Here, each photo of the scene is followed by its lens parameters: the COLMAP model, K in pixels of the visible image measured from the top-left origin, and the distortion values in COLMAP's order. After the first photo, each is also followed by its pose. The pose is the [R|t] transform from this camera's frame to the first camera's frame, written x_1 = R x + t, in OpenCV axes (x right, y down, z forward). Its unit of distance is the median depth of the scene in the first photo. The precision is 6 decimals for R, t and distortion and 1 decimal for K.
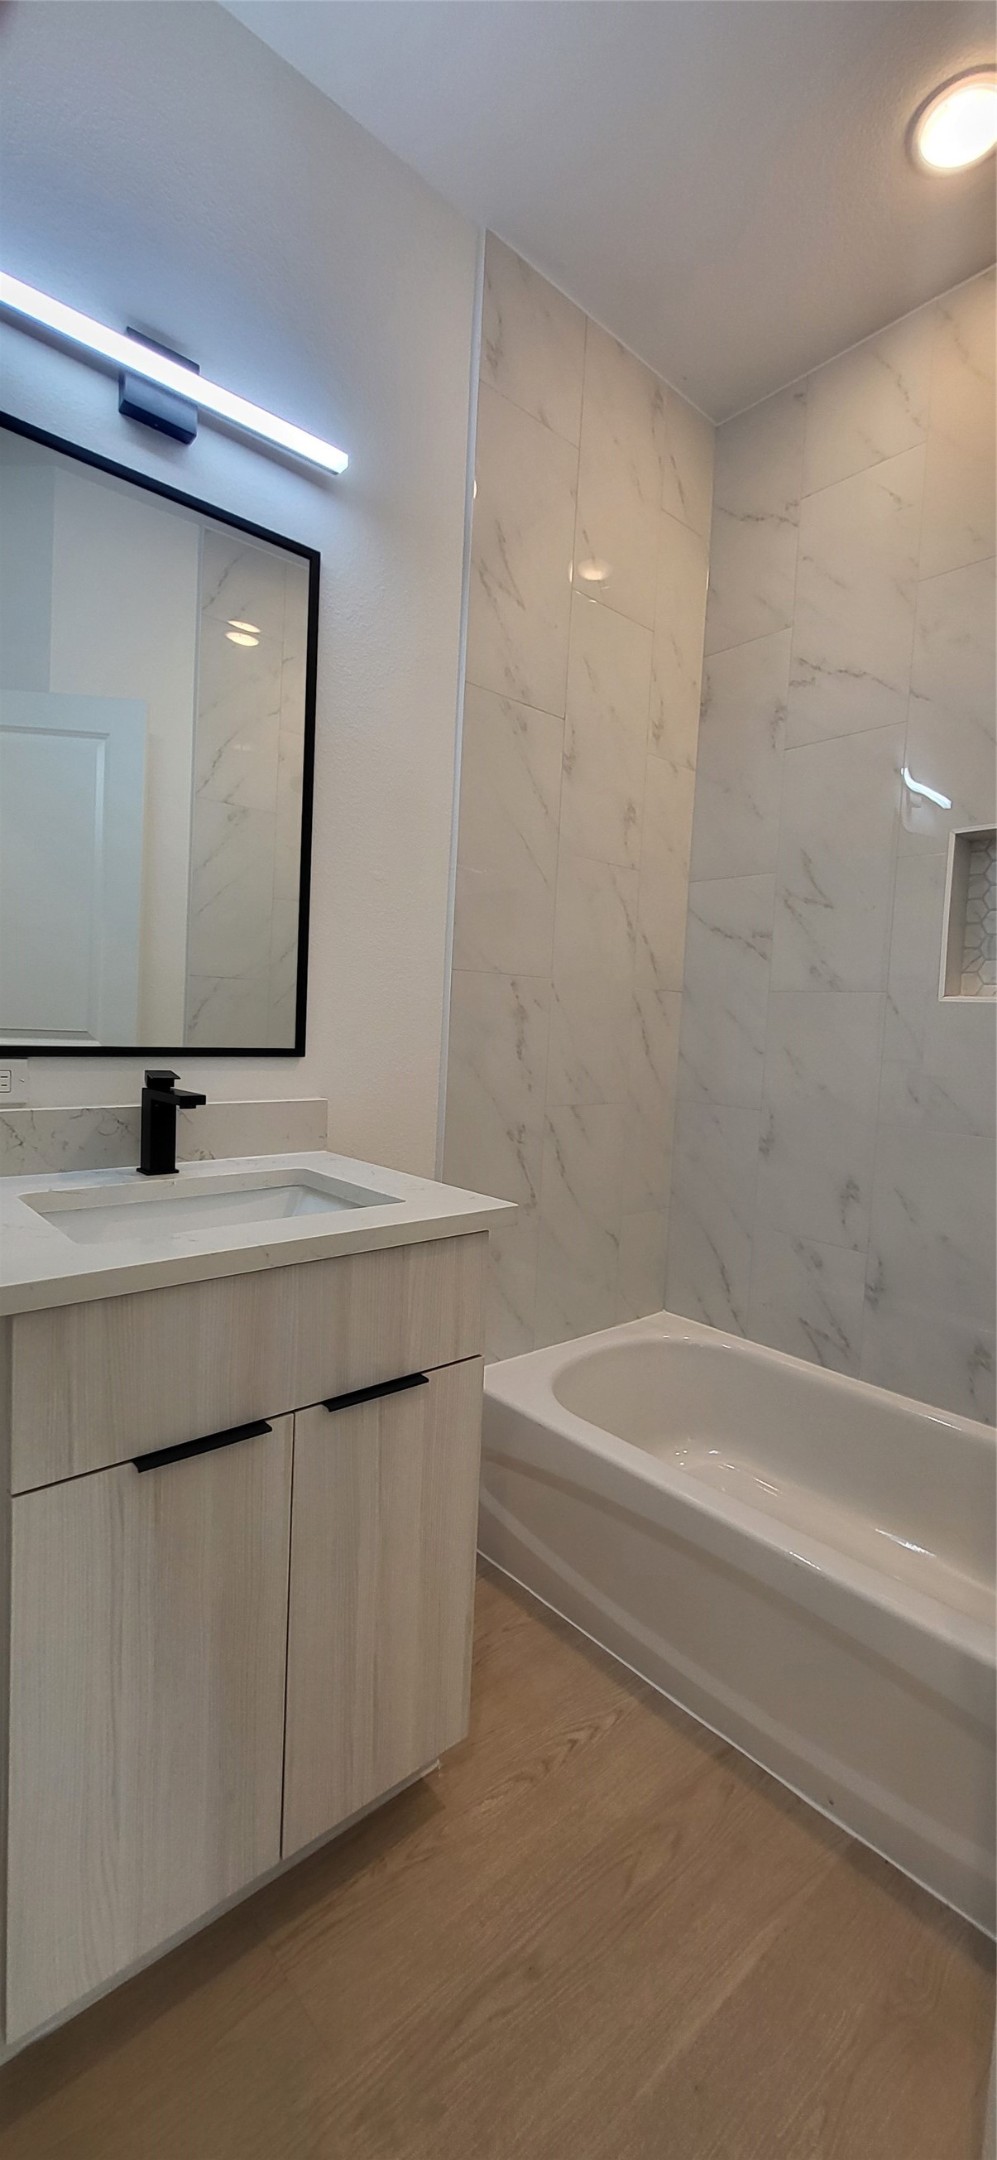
lens RADIAL K [[854.4, 0, 497.7], [0, 854.4, 1068.5], [0, 0, 1]] dist [0.000296, 0.000284]
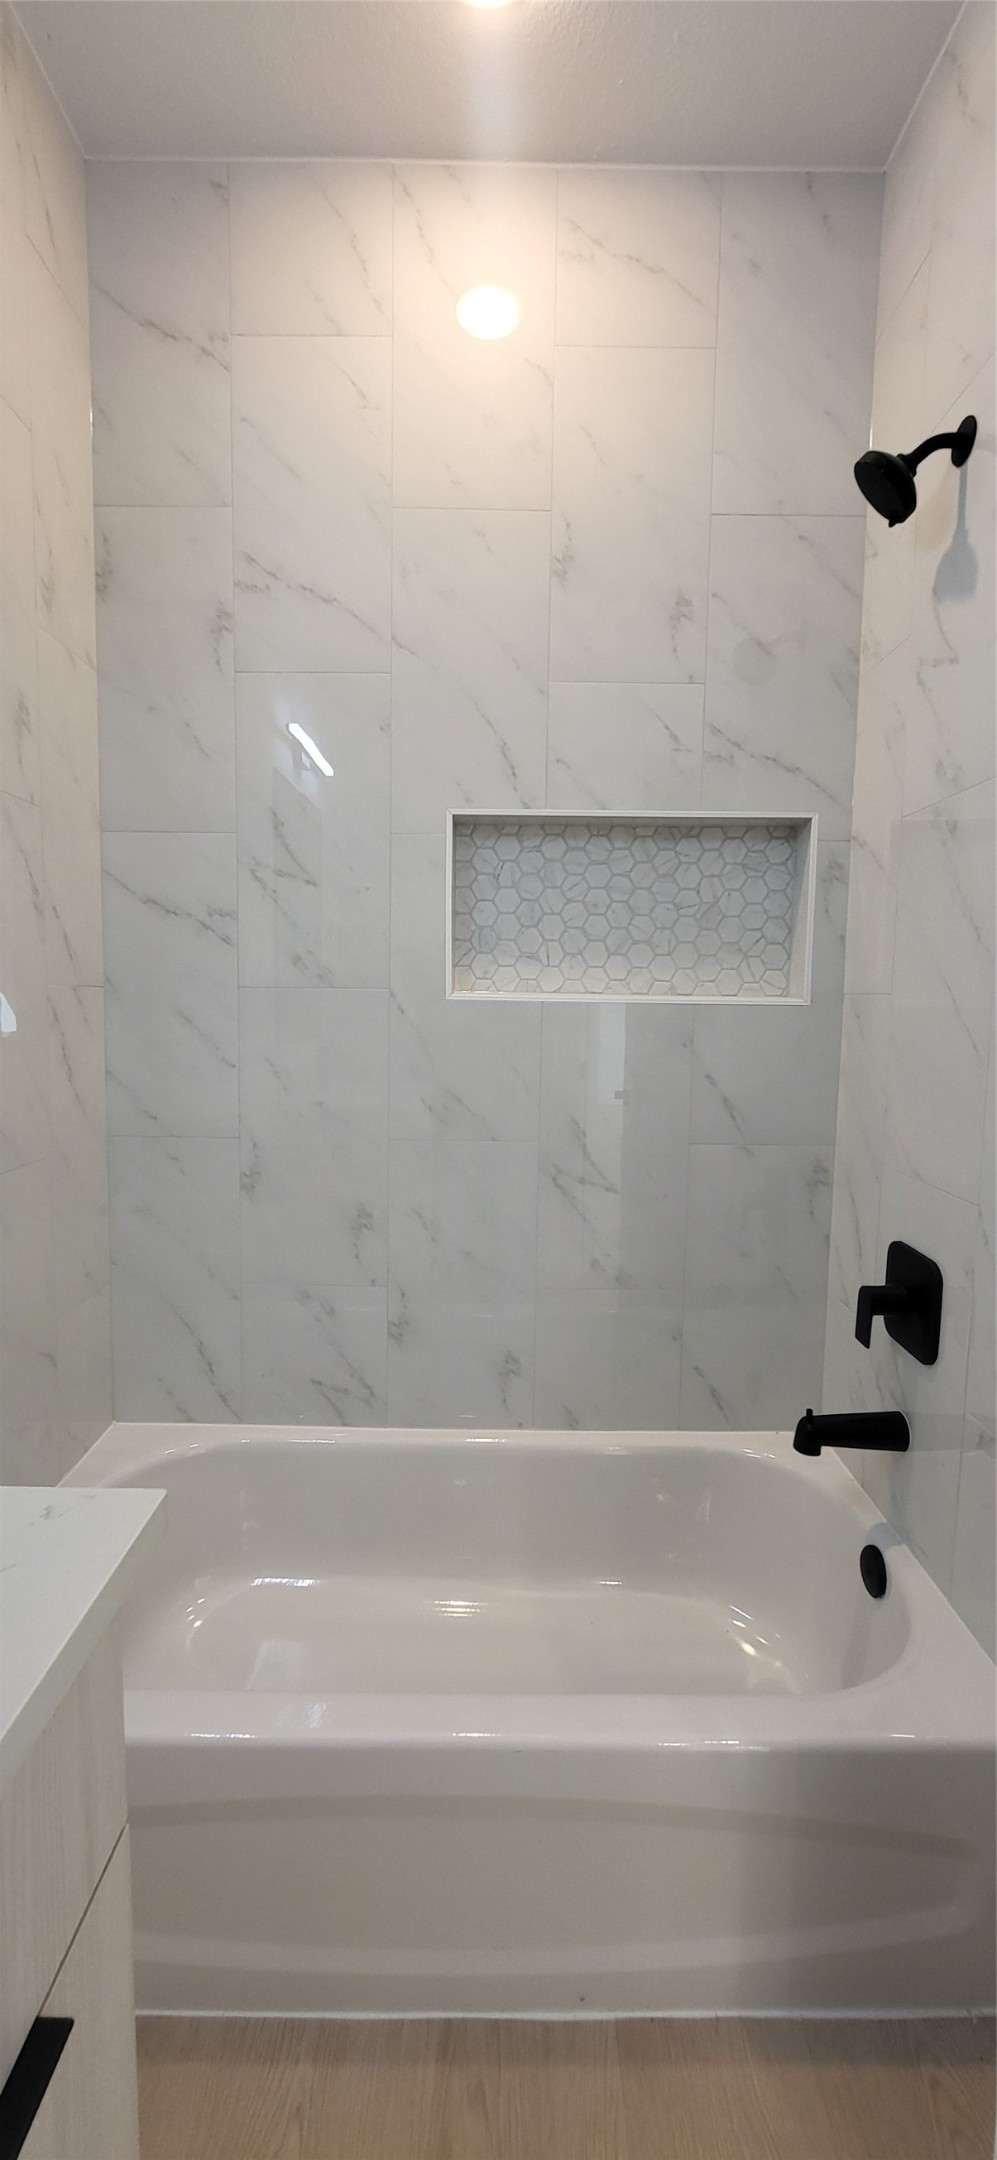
lens RADIAL K [[854.4, 0, 497.7], [0, 854.4, 1068.5], [0, 0, 1]] dist [0.000296, 0.000284]
pose [[0.664563, -0.099927, 0.740521, -0.111493], [0.057610, 0.994920, 0.082555, -0.067240], [-0.745008, -0.012202, 0.666943, 0.305377]]
